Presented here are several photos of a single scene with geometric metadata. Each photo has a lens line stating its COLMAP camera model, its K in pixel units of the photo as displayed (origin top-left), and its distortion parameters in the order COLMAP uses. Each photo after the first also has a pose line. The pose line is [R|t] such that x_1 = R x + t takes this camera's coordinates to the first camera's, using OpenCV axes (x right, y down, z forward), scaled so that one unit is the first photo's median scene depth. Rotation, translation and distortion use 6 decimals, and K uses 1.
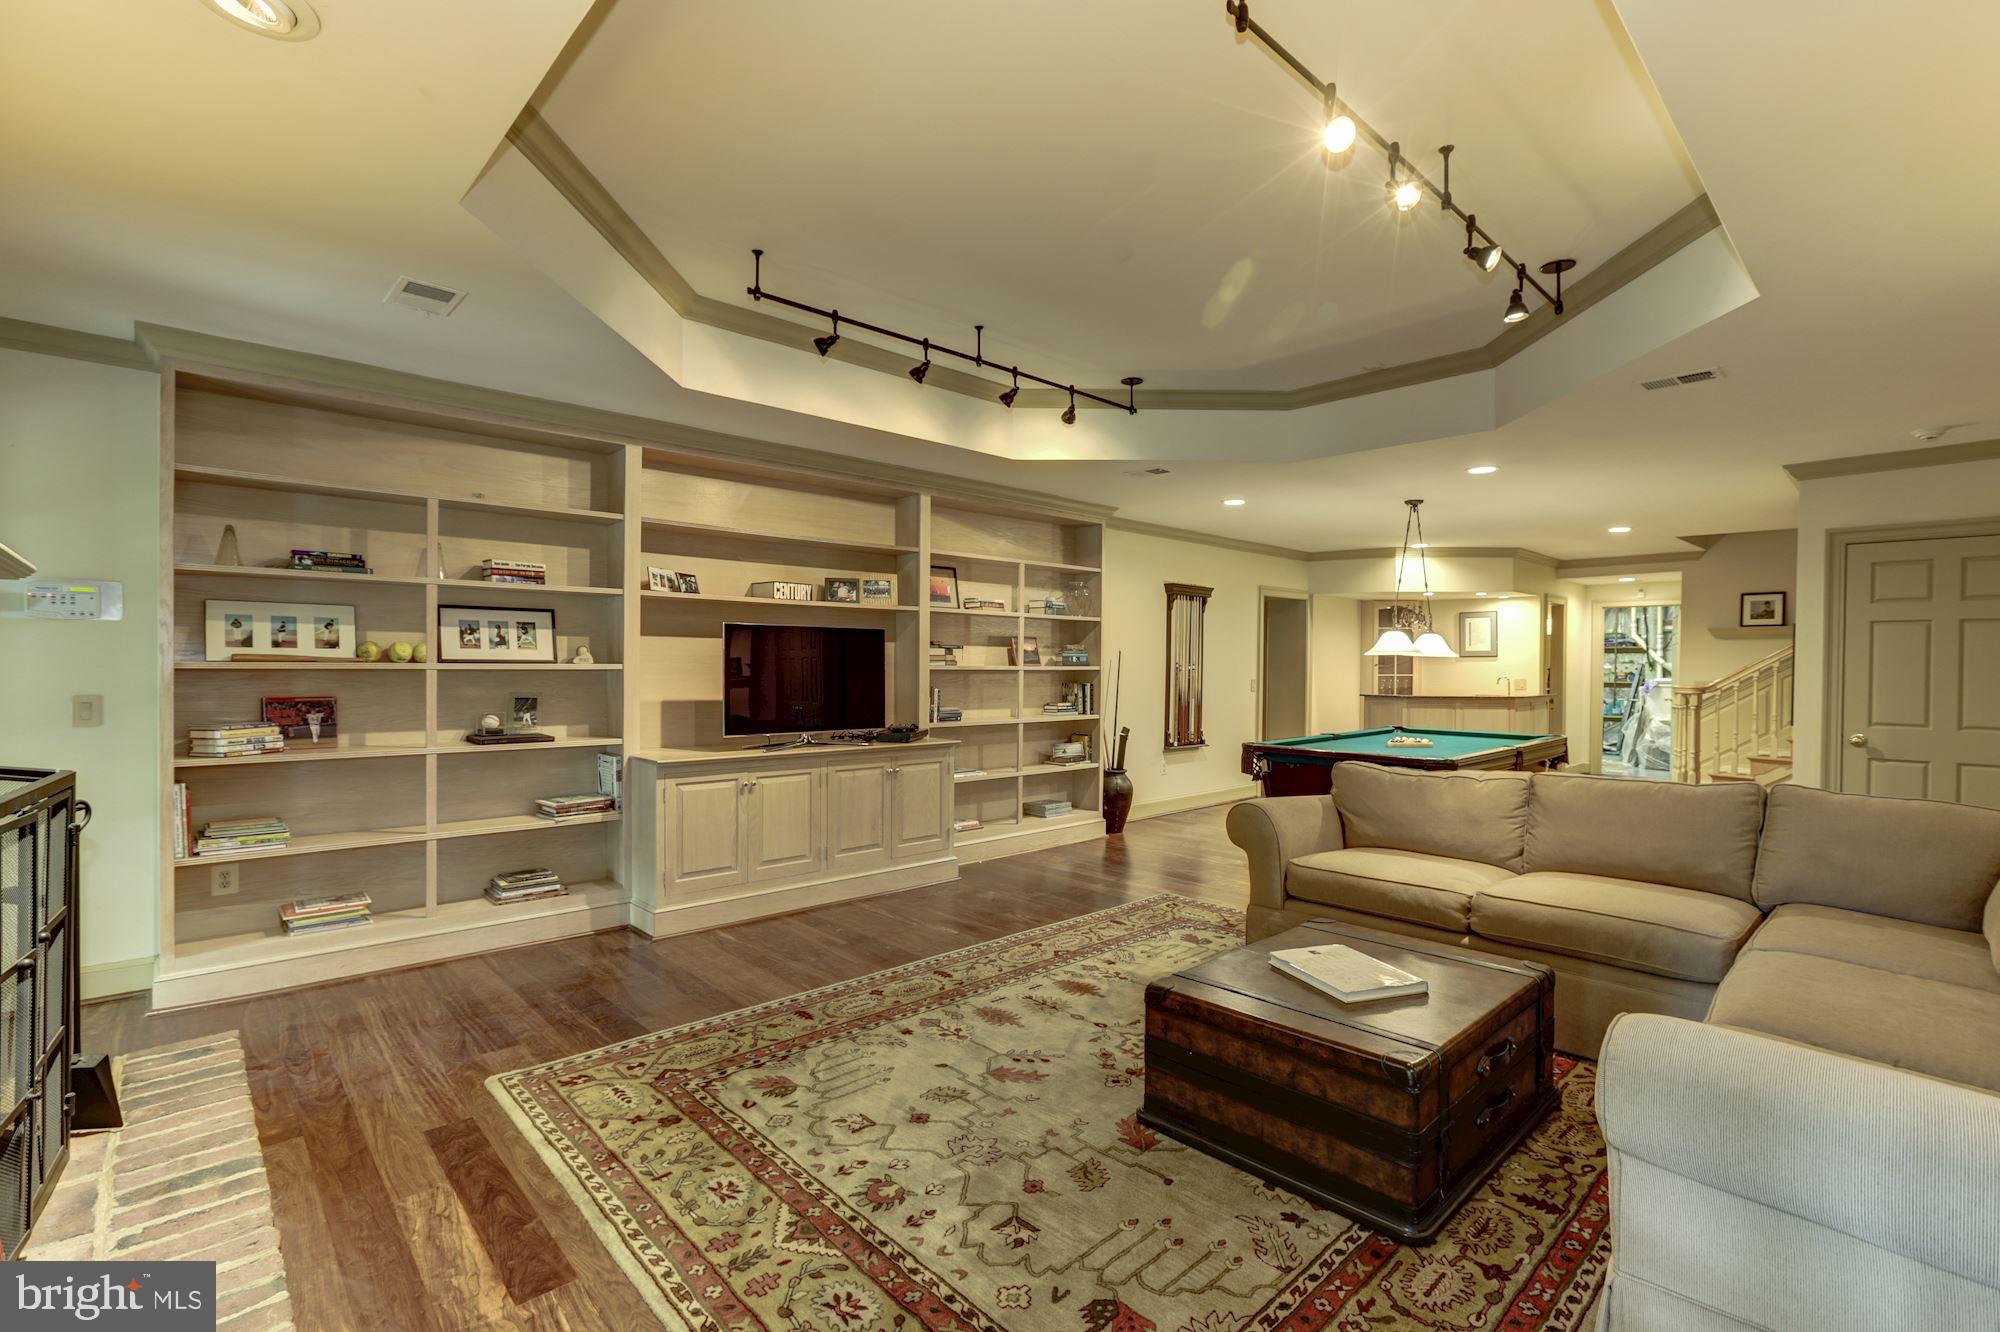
lens RADIAL K [[893.8, 0, 1023.2], [0, 893.8, 667.9], [0, 0, 1]] dist [-0.000100, 0.000136]
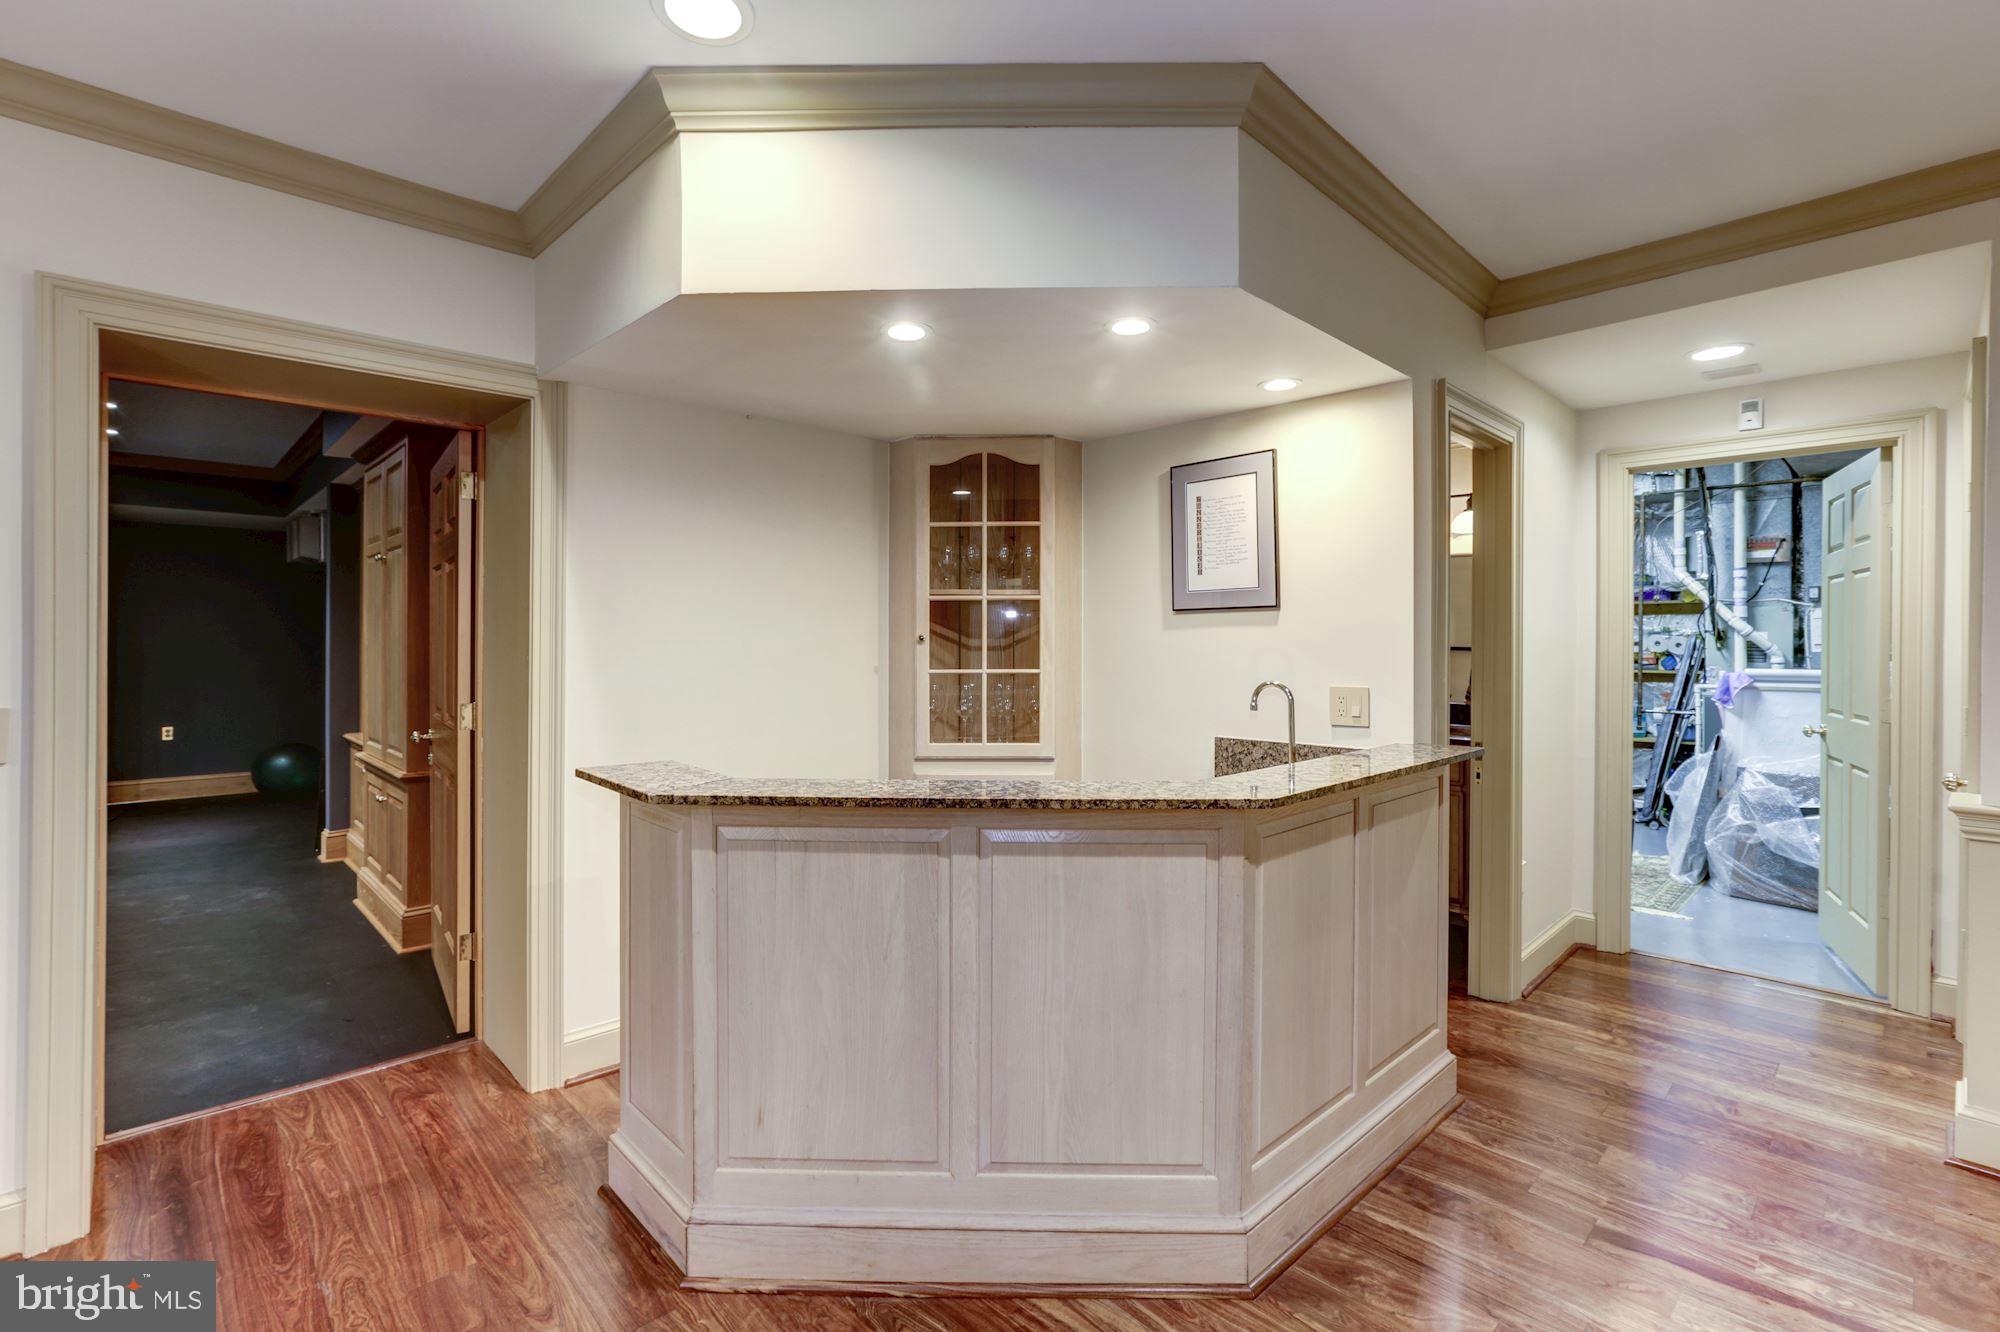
lens RADIAL K [[921.7, 0, 960.1], [0, 921.7, 640.4], [0, 0, 1]] dist [-0.020239, 0.000522]
pose [[0.999615, -0.006419, -0.026992, 0.423183], [0.006251, 0.999961, -0.006275, -0.001061], [0.027031, 0.006104, 0.999616, 0.680979]]
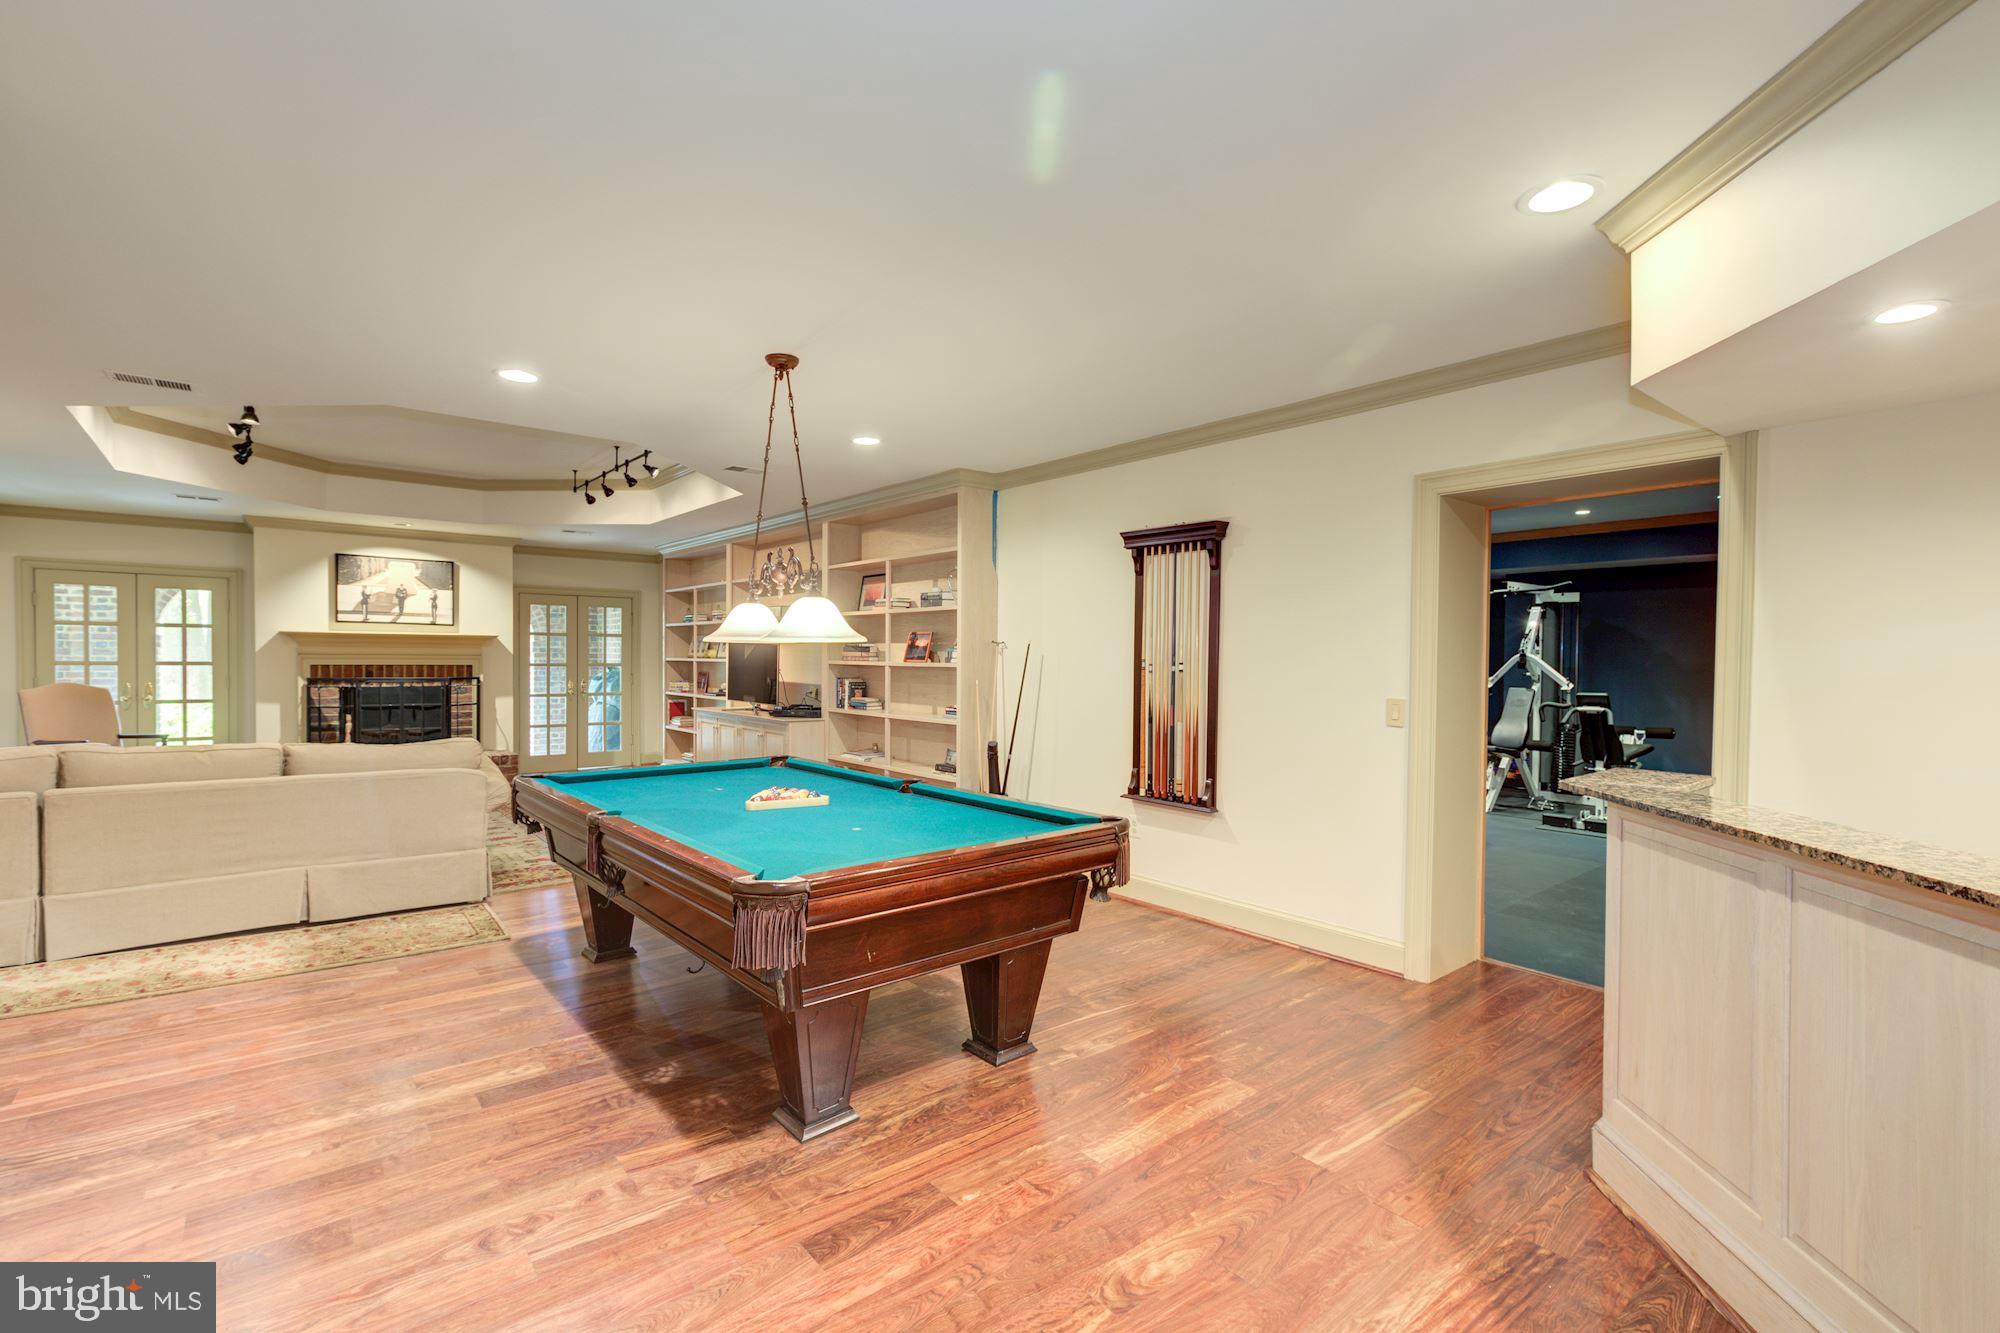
lens RADIAL K [[893.8, 0, 1023.2], [0, 893.8, 668.4], [0, 0, 1]] dist [-0.000100, 0.000136]
pose [[-0.070720, 0.002372, -0.997493, 0.600082], [-0.017013, 0.999849, 0.003584, -0.000549], [0.997351, 0.017224, -0.070669, 0.732579]]
